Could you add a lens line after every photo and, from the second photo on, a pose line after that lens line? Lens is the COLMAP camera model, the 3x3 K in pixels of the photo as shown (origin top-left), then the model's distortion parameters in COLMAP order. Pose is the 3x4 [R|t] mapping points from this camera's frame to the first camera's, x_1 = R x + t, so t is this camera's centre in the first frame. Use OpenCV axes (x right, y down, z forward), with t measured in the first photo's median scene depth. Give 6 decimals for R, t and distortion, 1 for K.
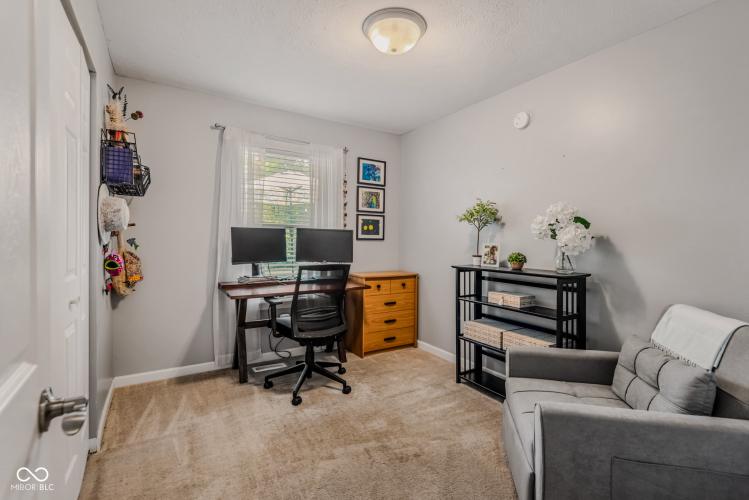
lens RADIAL K [[343.0, 0, 374.2], [0, 343.0, 245.8], [0, 0, 1]] dist [0.002091, -0.001084]
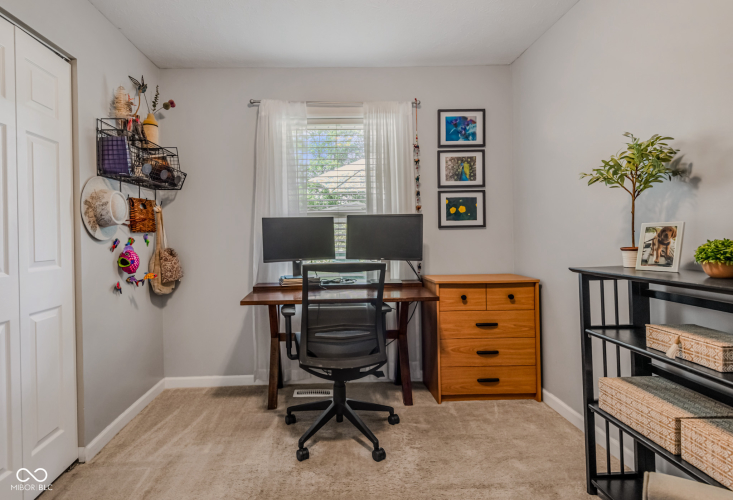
lens RADIAL K [[403.3, 0, 283.8], [0, 403.3, 236.4], [0, 0, 1]] dist [0.021827, -0.013435]
pose [[0.860074, -0.026075, -0.509502, 0.137002], [0.020545, 0.999653, -0.016478, 0.008992], [0.509755, 0.003705, 0.860311, 0.188831]]
